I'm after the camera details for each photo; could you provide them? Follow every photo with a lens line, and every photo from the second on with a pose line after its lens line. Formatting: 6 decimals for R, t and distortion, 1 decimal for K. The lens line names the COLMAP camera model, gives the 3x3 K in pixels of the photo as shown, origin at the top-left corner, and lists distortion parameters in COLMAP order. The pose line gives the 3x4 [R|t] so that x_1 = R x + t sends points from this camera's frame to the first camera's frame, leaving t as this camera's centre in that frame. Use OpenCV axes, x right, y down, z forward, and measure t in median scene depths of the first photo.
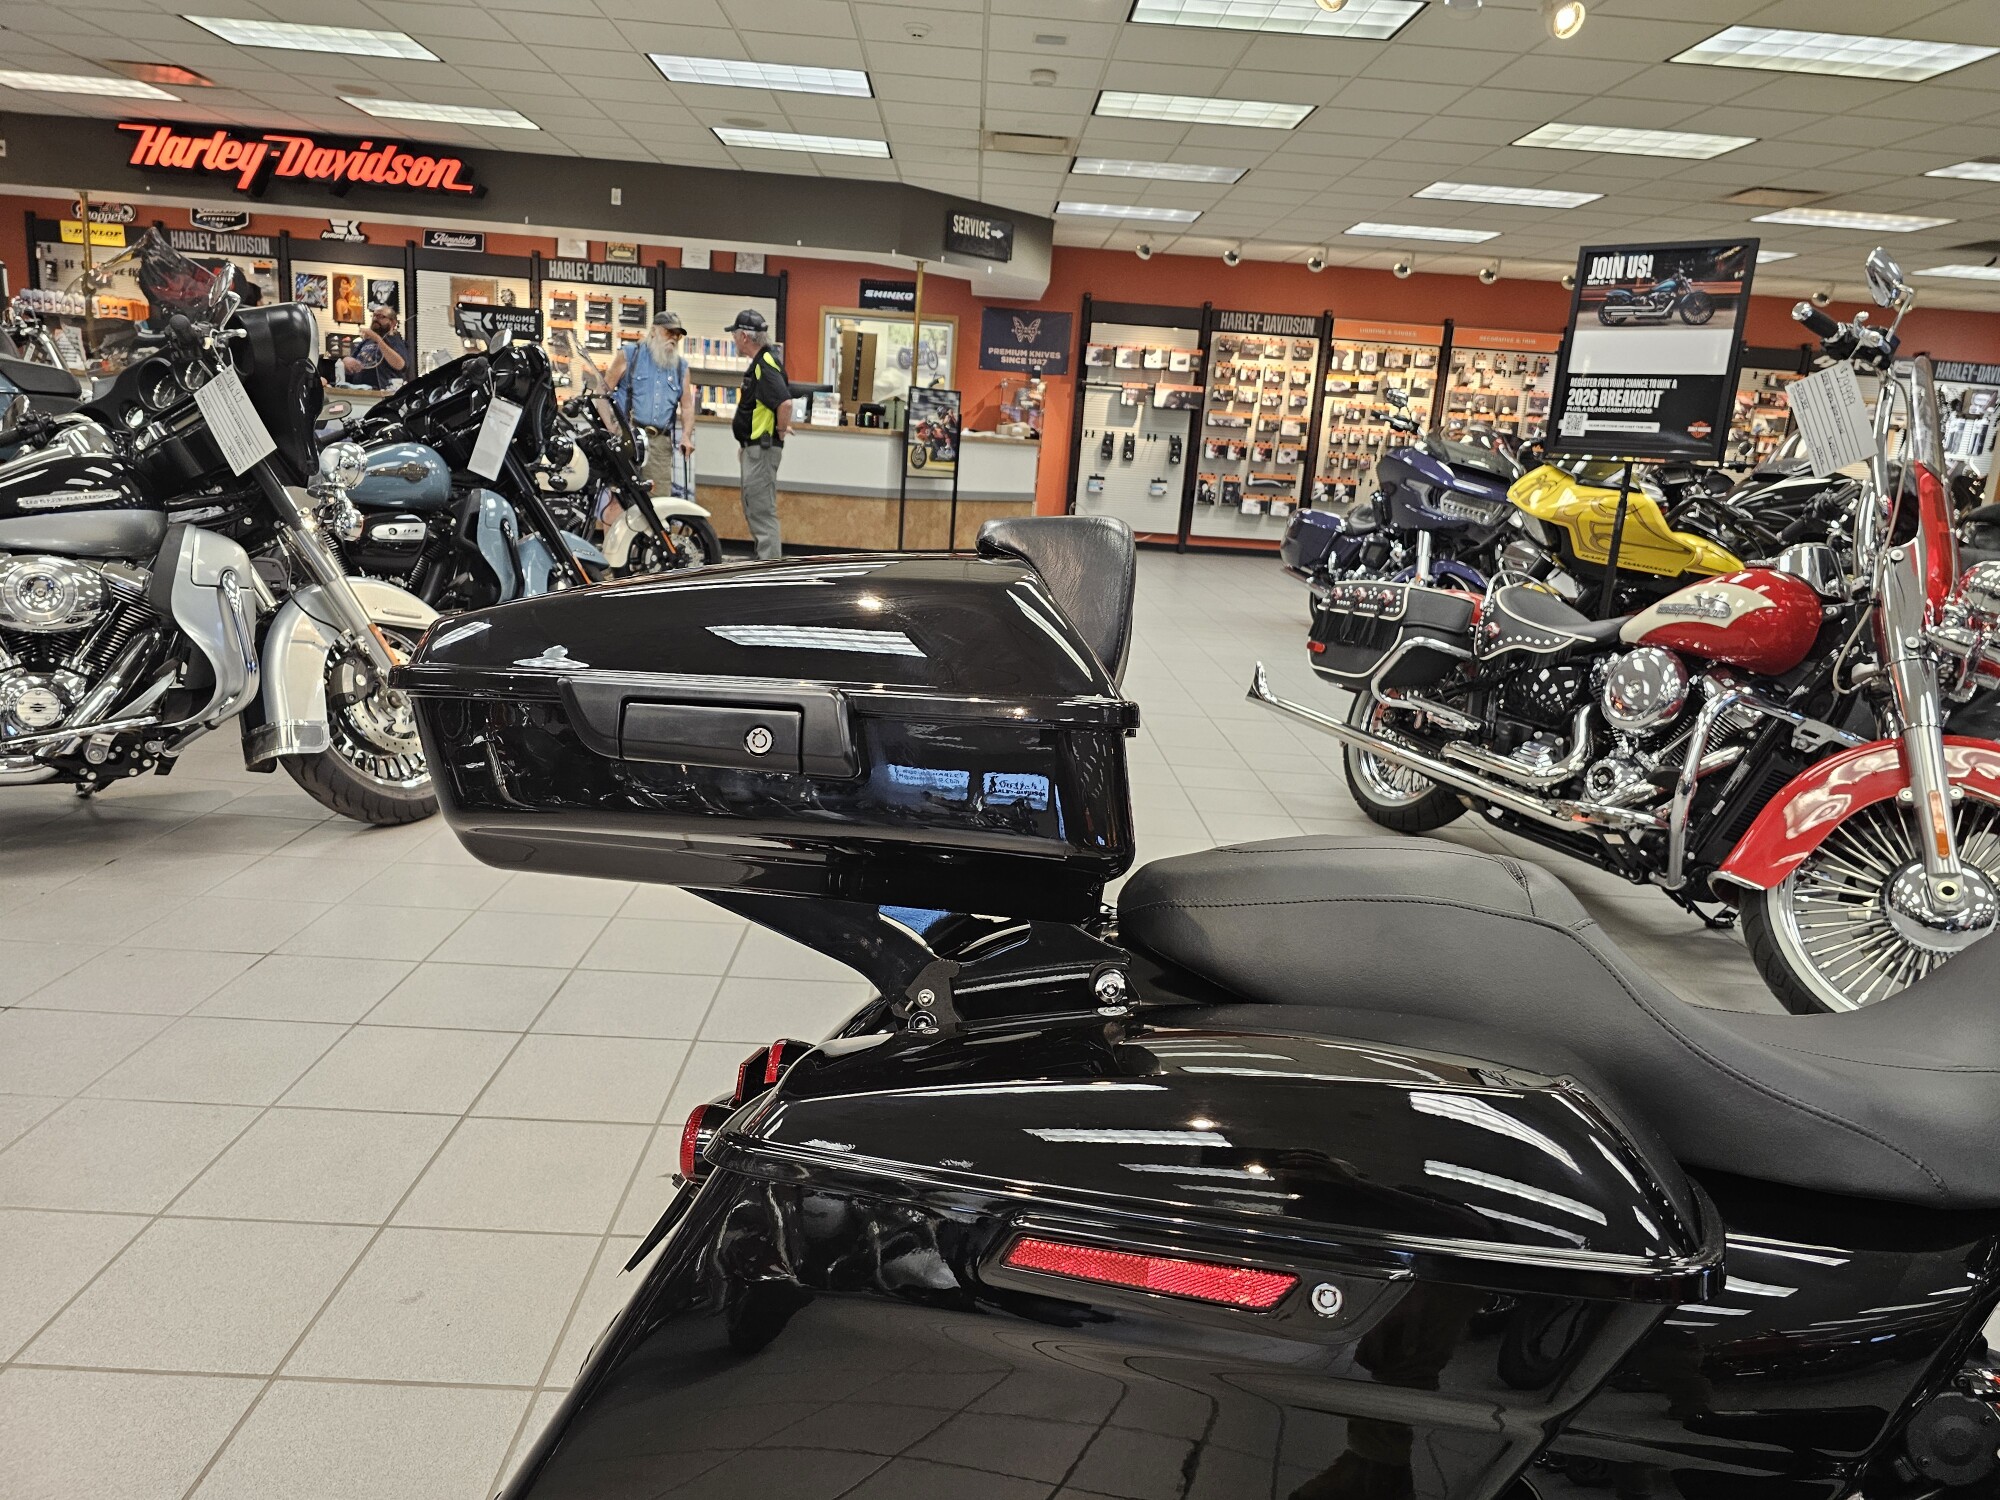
lens RADIAL K [[1360.8, 0, 994.3], [0, 1360.8, 728.4], [0, 0, 1]] dist [0.066346, -0.066956]
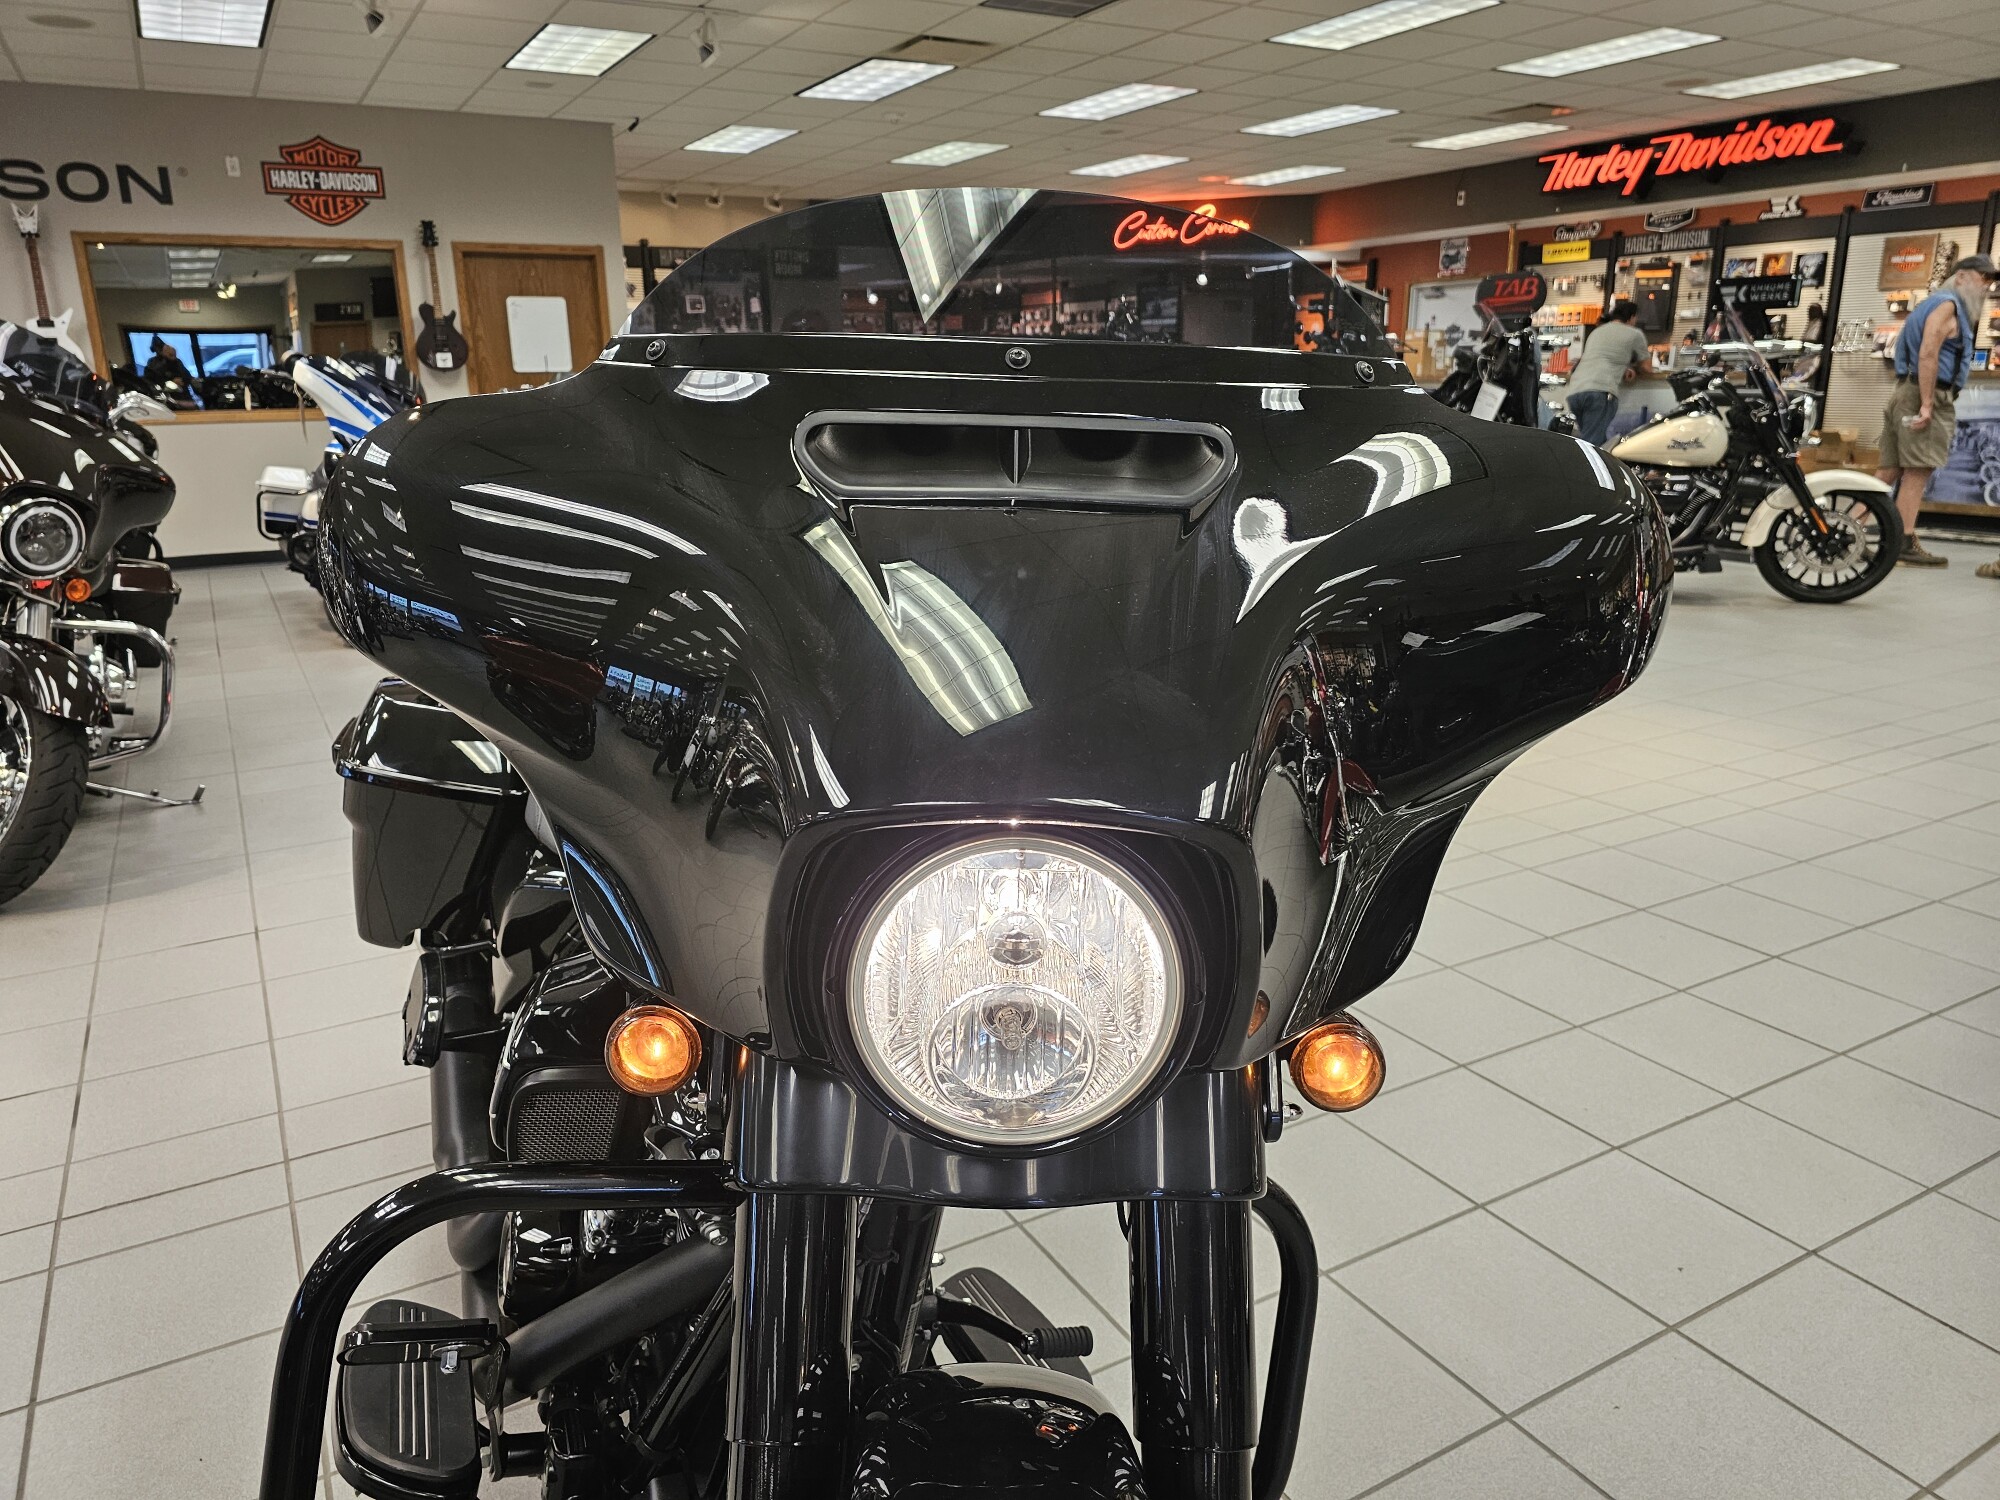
lens RADIAL K [[1364.4, 0, 980.1], [0, 1364.4, 751.4], [0, 0, 1]] dist [0.038655, -0.028559]
pose [[0.471306, 0.163537, -0.866676, 0.208033], [-0.142493, 0.983868, 0.108161, -0.003410], [0.870383, 0.072518, 0.487006, 0.054427]]
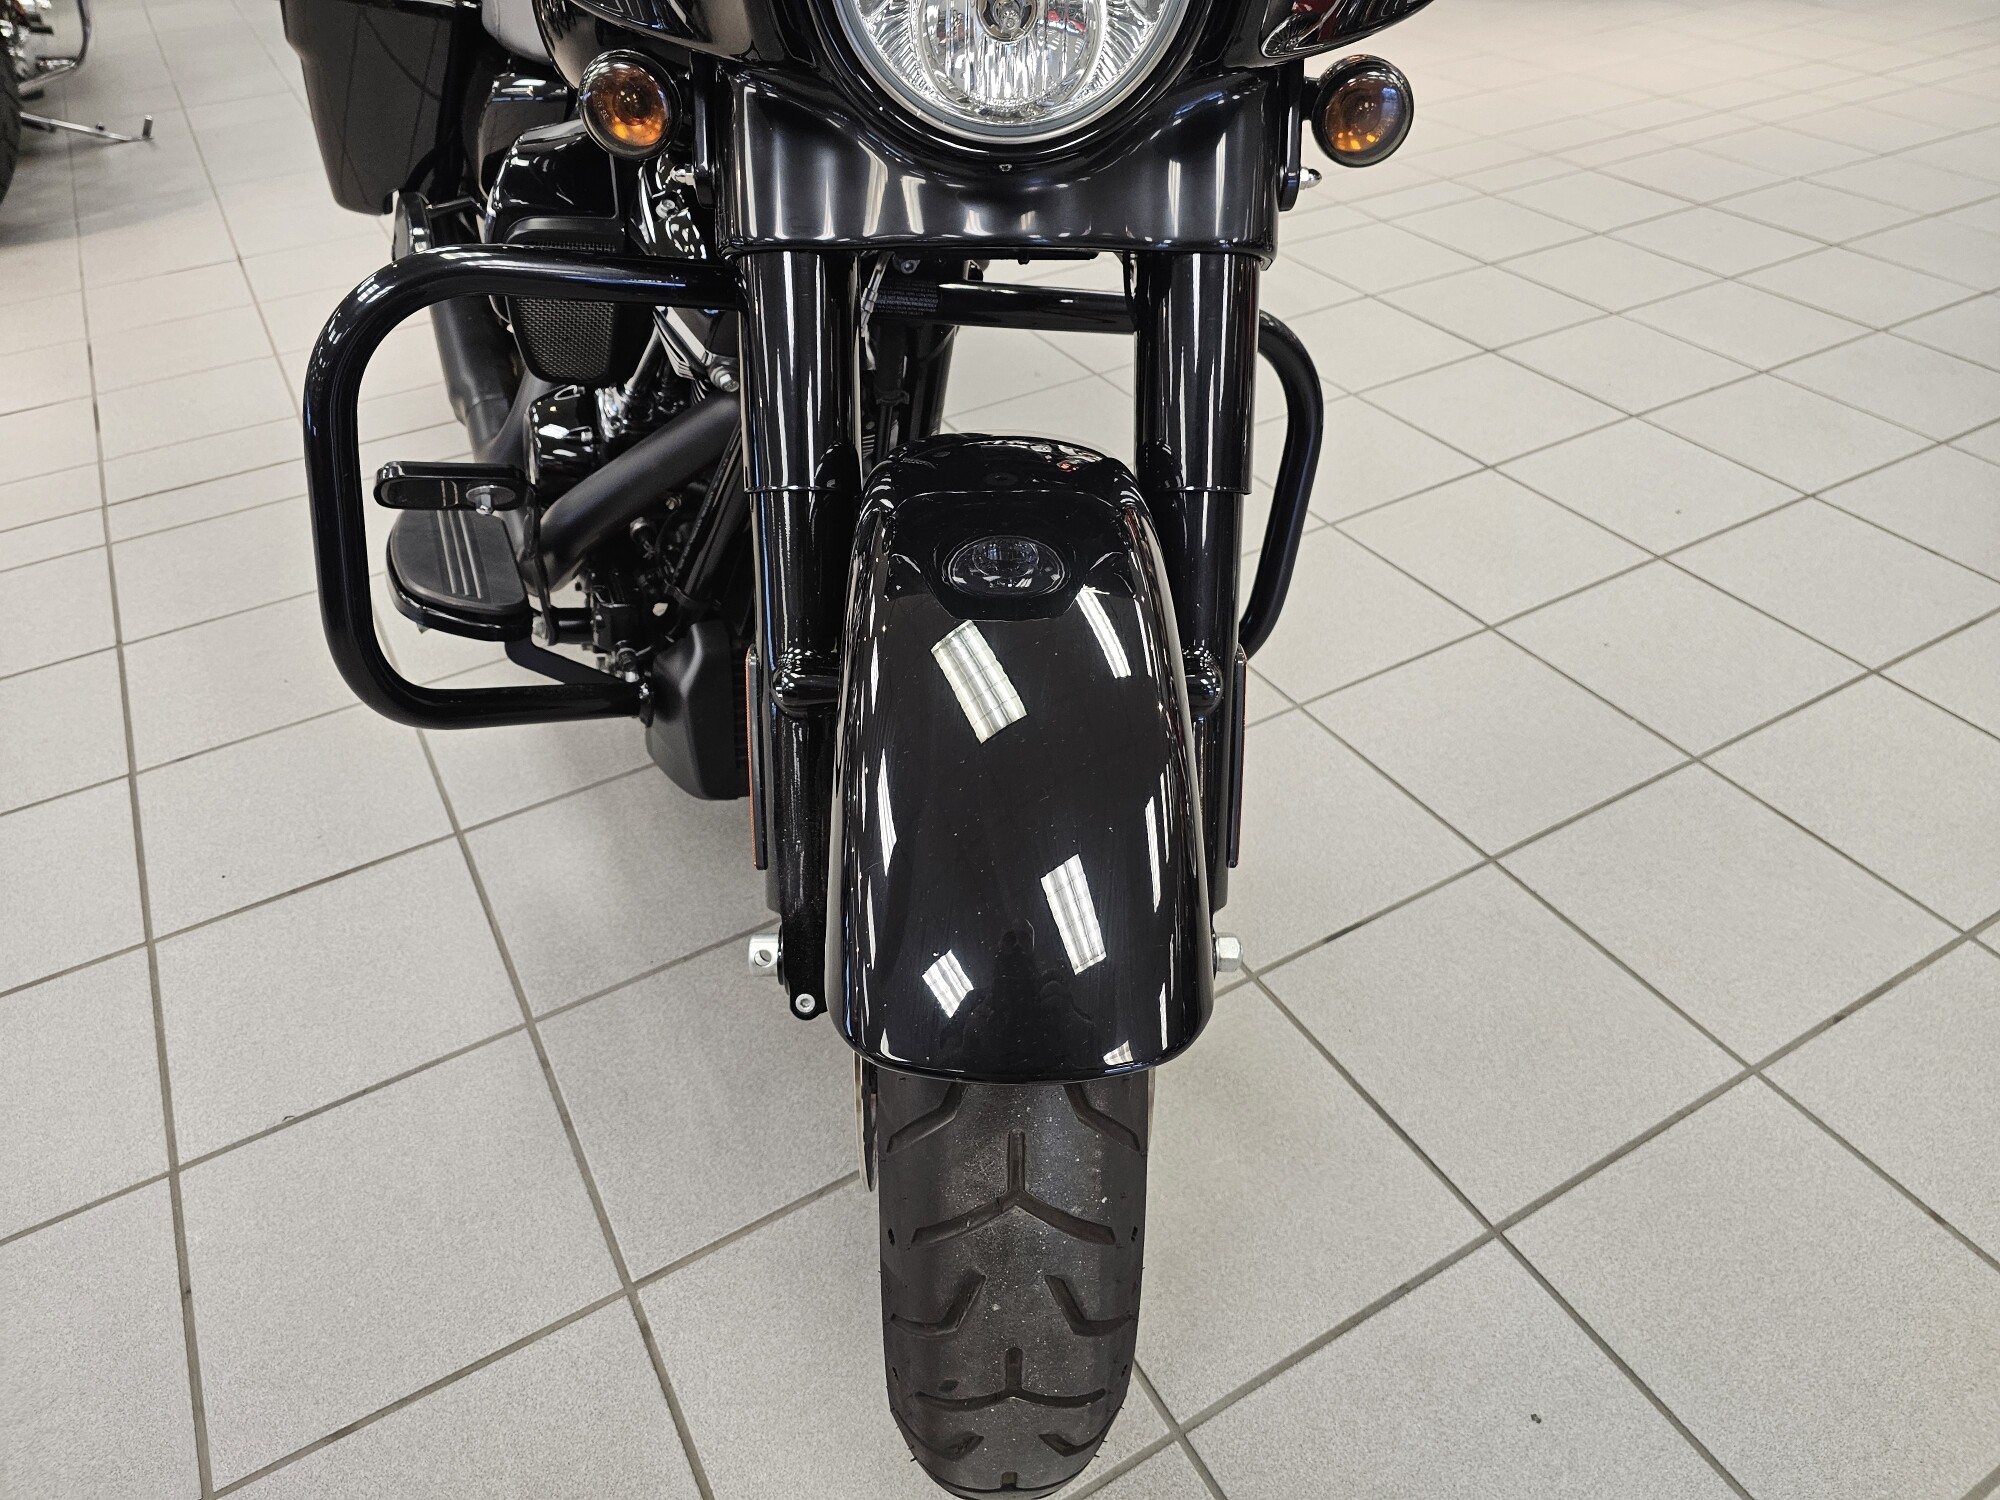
lens RADIAL K [[1364.5, 0, 997.8], [0, 1364.5, 733.9], [0, 0, 1]] dist [0.052273, -0.048562]
pose [[0.471839, 0.481548, -0.738566, 0.213958], [-0.123751, 0.865554, 0.485286, 0.015453], [0.872957, -0.137579, 0.467994, 0.055649]]
